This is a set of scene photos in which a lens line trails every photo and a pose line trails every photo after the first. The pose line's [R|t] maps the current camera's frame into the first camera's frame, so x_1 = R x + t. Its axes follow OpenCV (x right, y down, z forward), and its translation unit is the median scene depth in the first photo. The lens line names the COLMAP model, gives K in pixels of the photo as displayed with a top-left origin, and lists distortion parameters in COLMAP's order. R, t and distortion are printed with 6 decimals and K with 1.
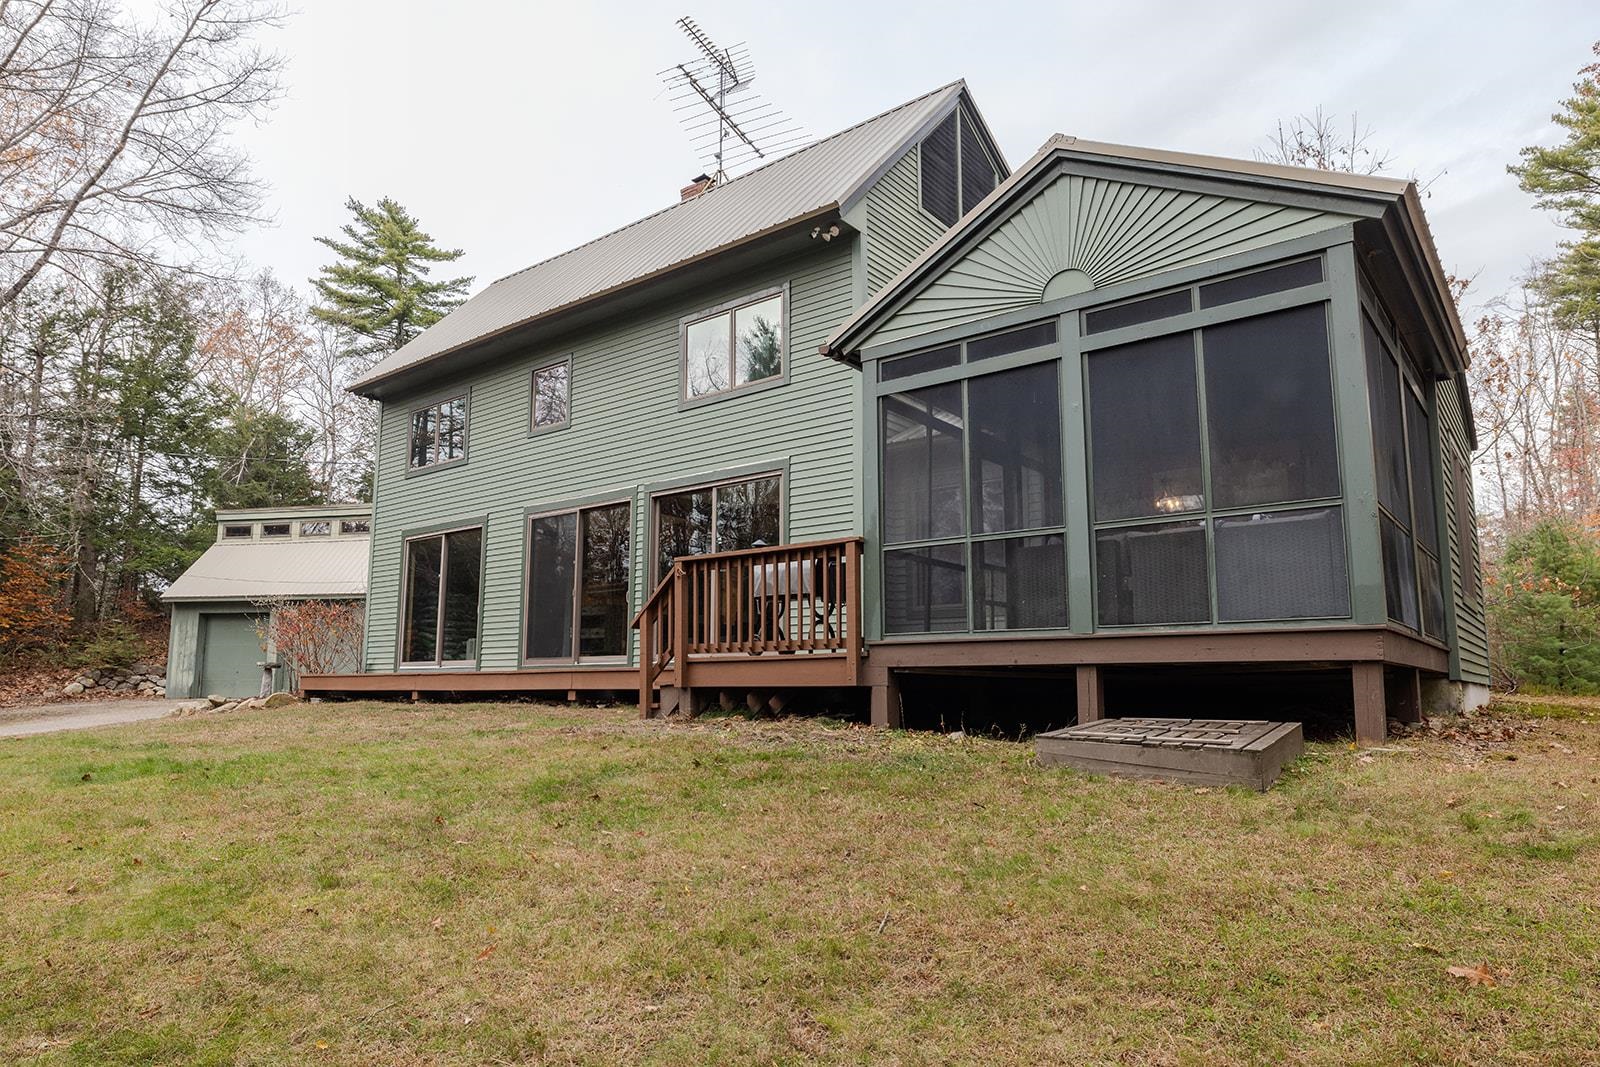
lens RADIAL K [[987.4, 0, 799.2], [0, 987.4, 538.1], [0, 0, 1]] dist [-0.021692, -0.000059]
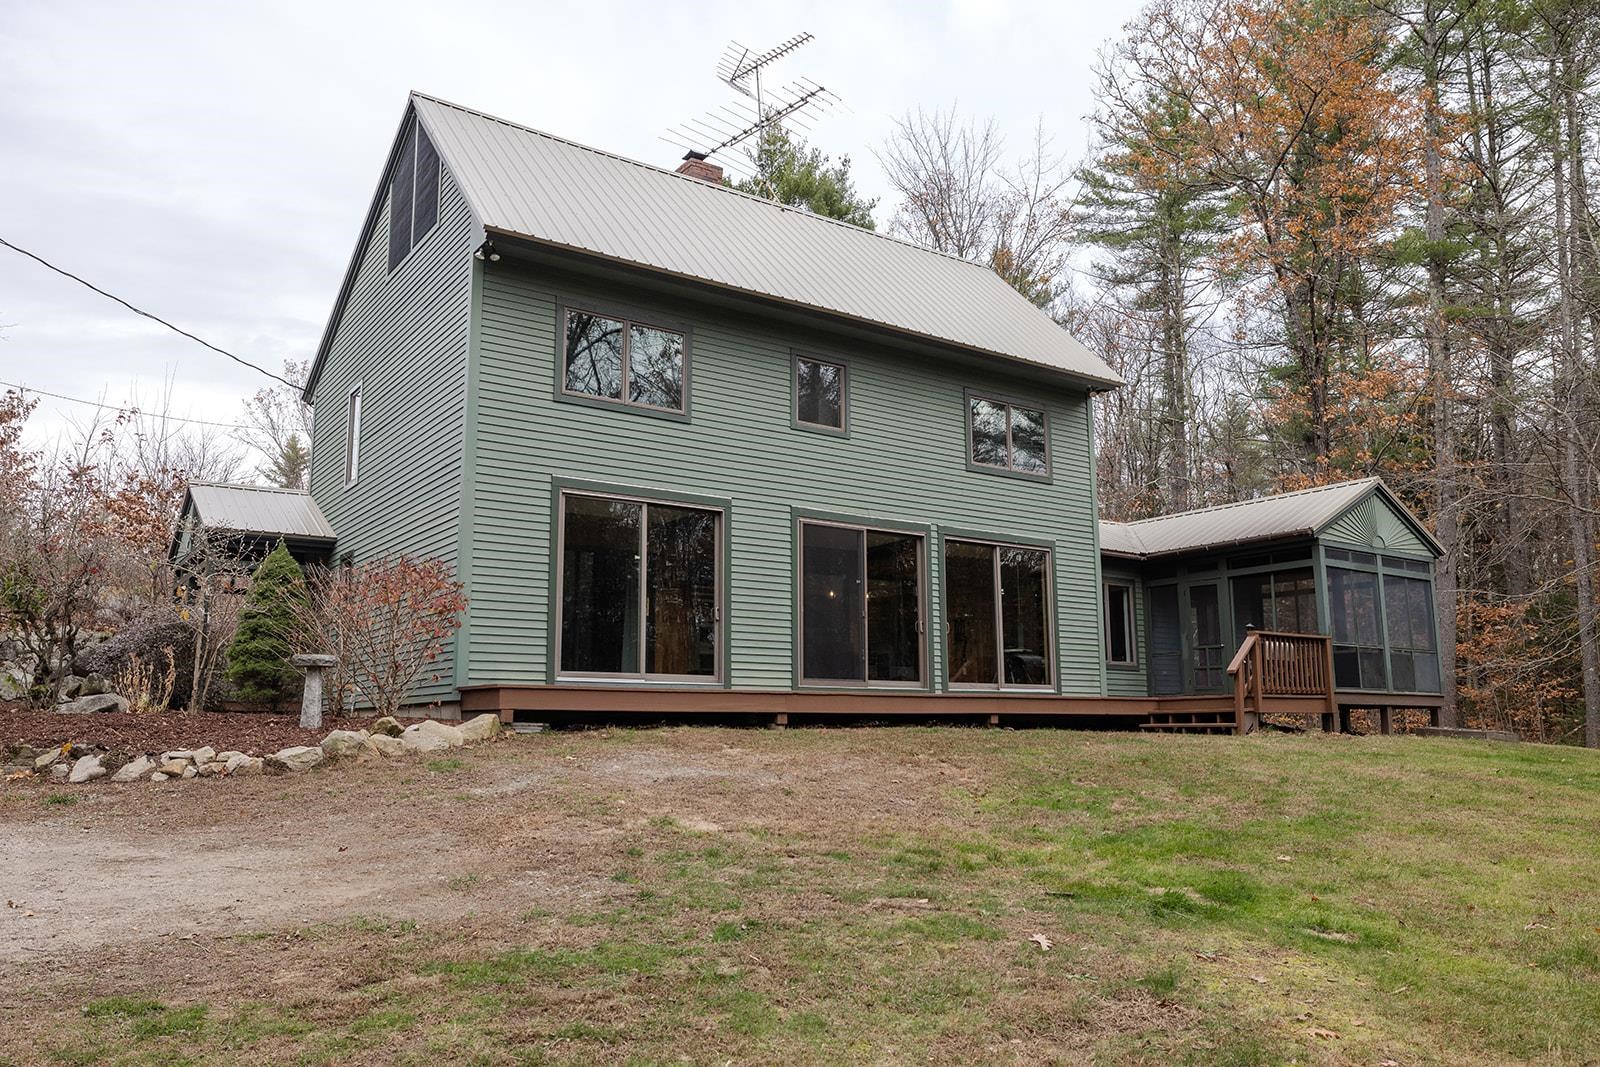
lens RADIAL K [[1184.1, 0, 800.5], [0, 1184.1, 507.5], [0, 0, 1]] dist [0.004192, 0.000614]
pose [[0.285677, 0.174630, 0.942281, -1.351837], [-0.147454, 0.979558, -0.136833, 0.120652], [-0.946914, -0.099853, 0.305587, 0.703989]]
